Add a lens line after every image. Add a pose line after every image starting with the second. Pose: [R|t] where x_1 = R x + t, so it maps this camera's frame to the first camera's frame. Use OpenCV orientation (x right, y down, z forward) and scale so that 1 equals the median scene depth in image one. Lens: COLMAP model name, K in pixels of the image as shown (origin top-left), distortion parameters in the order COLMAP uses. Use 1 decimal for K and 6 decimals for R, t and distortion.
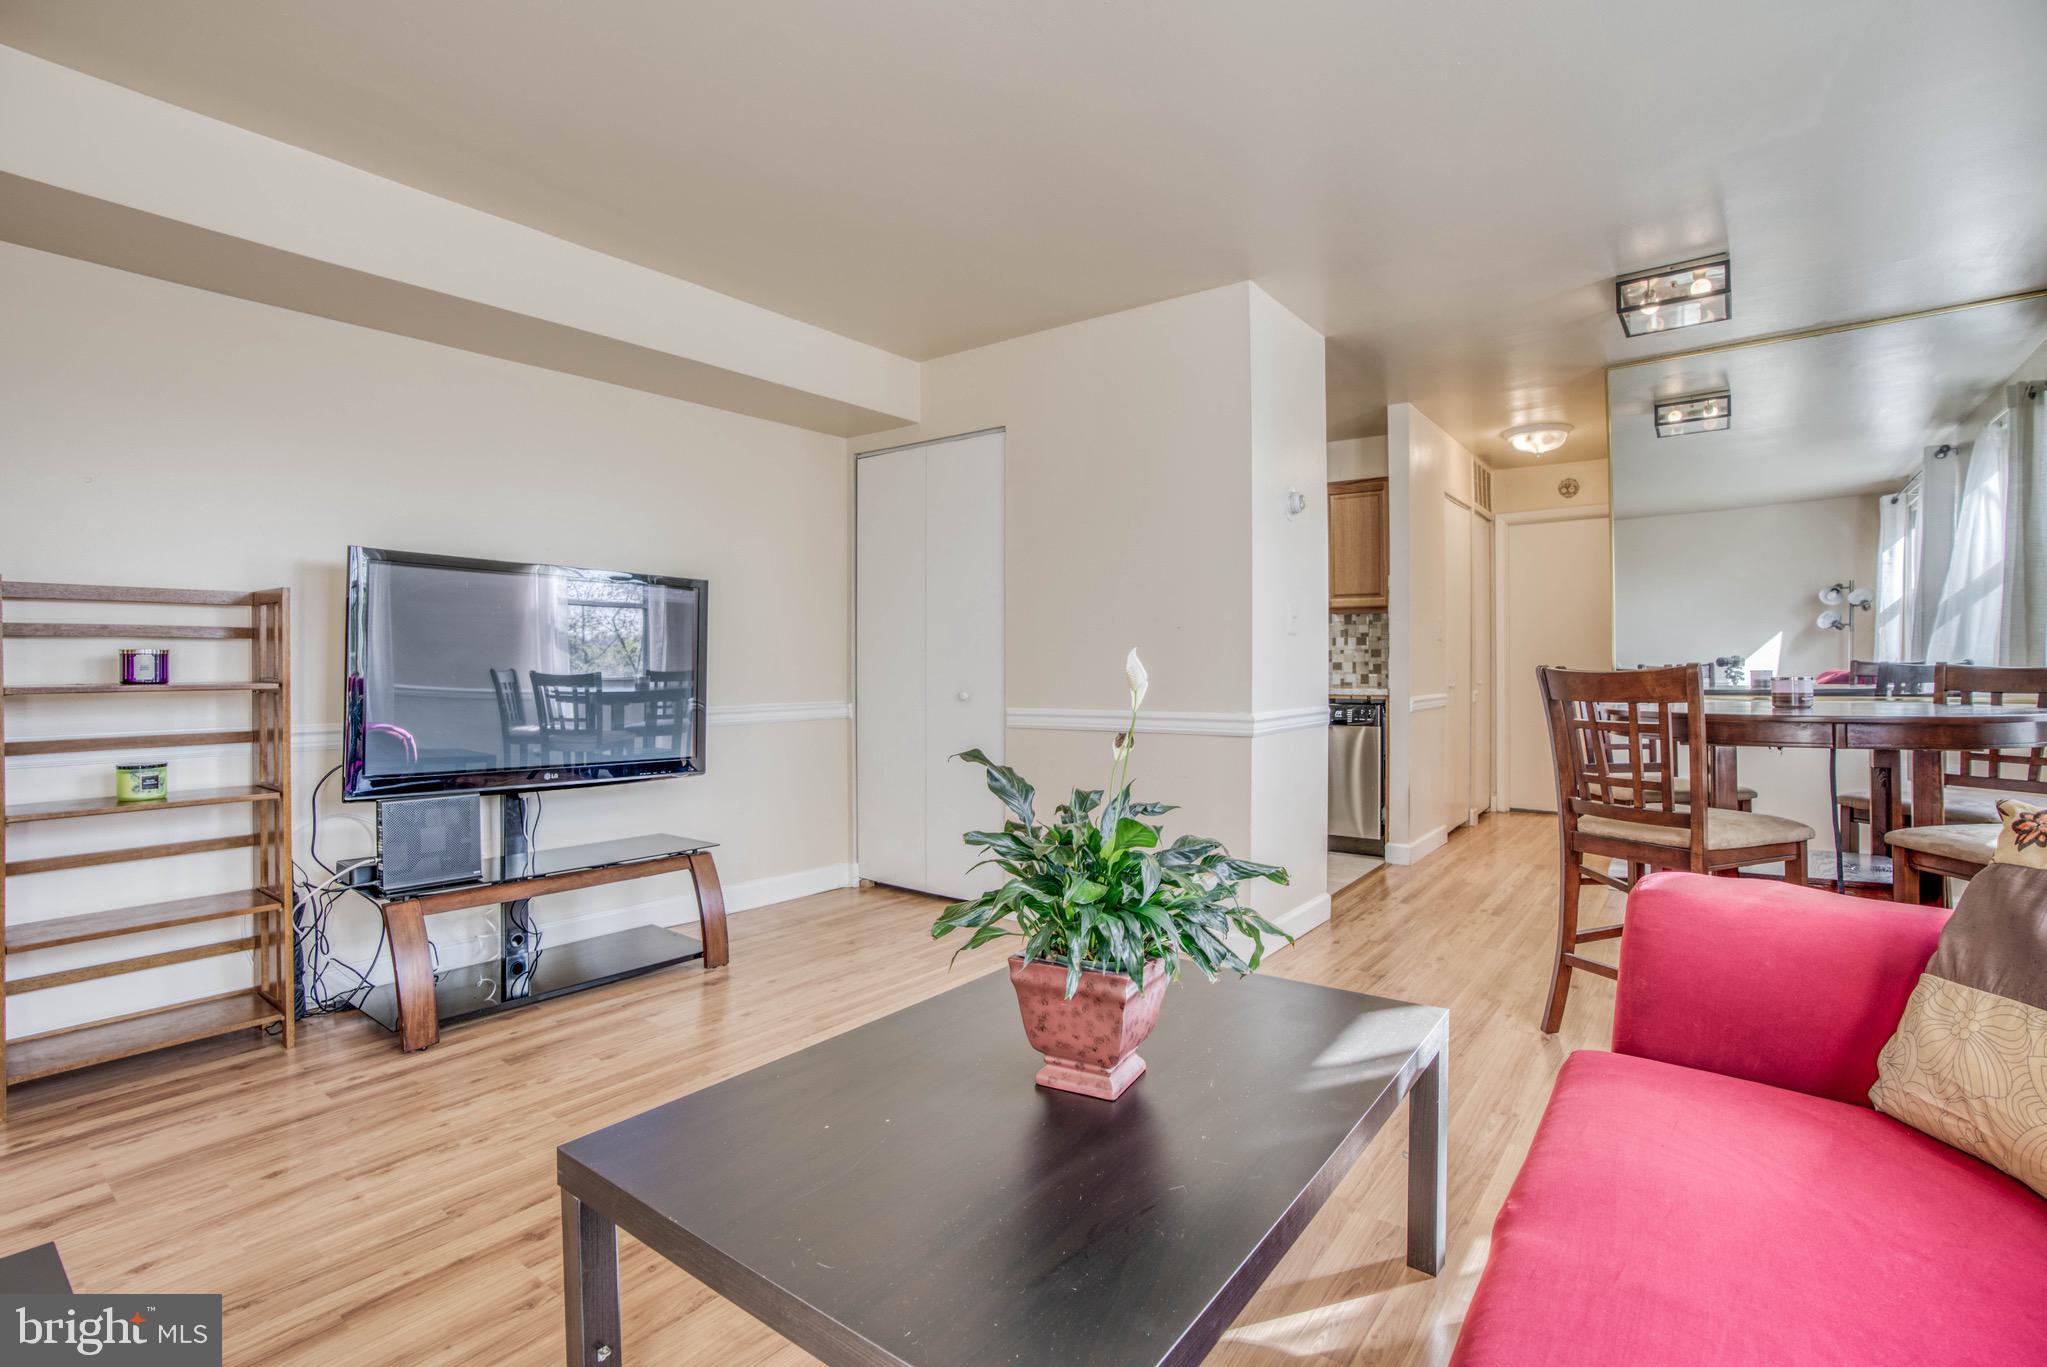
lens RADIAL K [[971.2, 0, 1000.8], [0, 971.2, 673.8], [0, 0, 1]] dist [-0.052287, 0.000245]
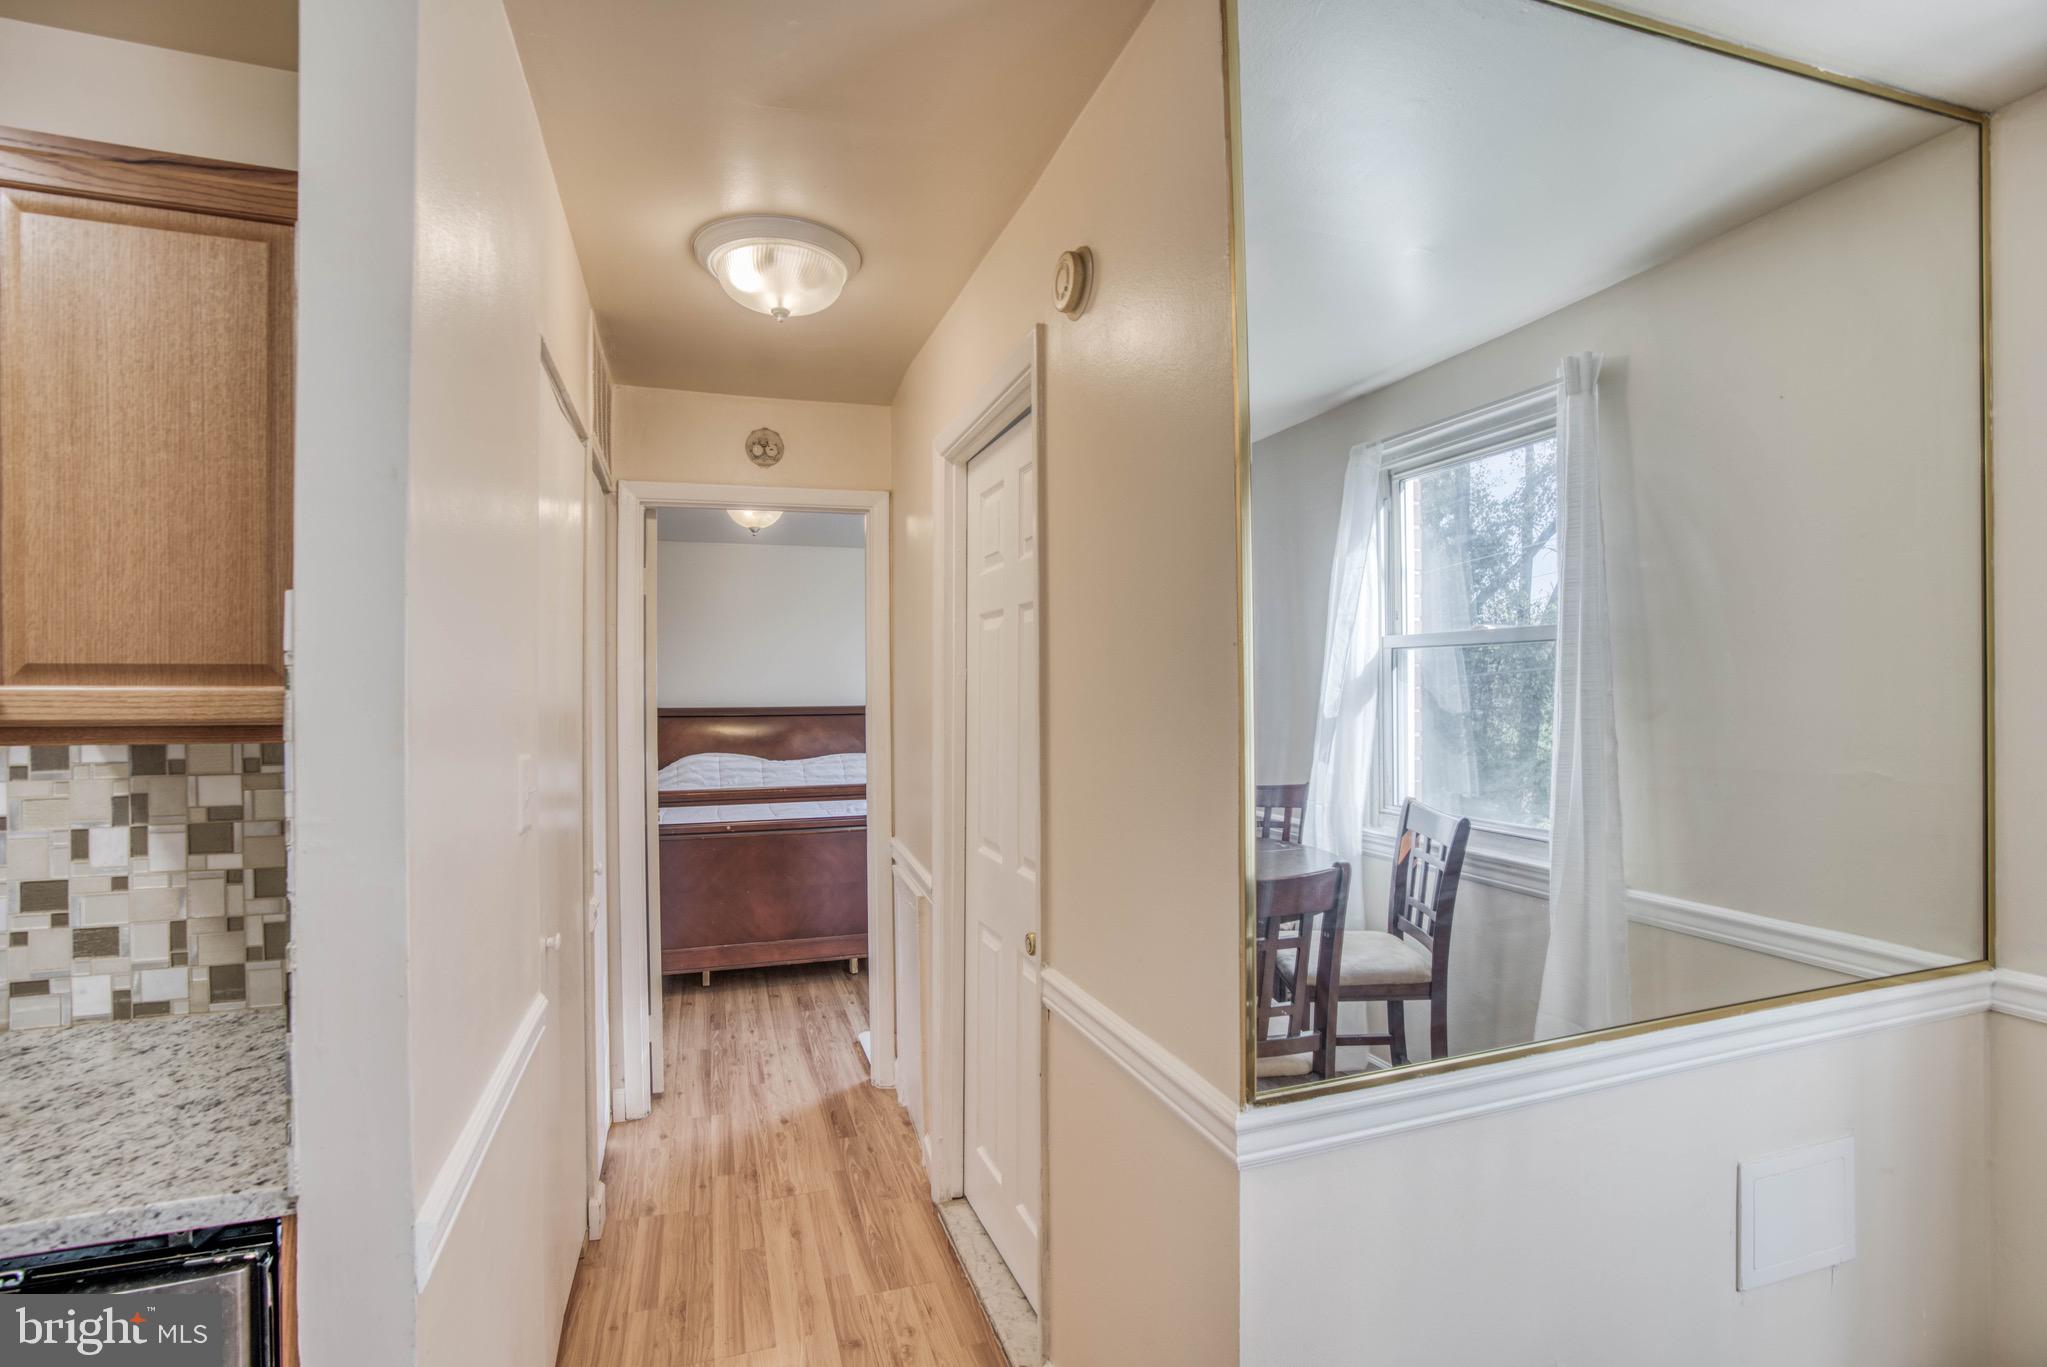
lens RADIAL K [[937.1, 0, 1009.5], [0, 937.1, 689.5], [0, 0, 1]] dist [-0.052939, 0.018222]
pose [[0.563478, 0.002999, 0.826126, 0.477519], [0.009055, 0.999911, -0.009806, -0.113534], [-0.826082, 0.013006, 0.563401, 1.114596]]
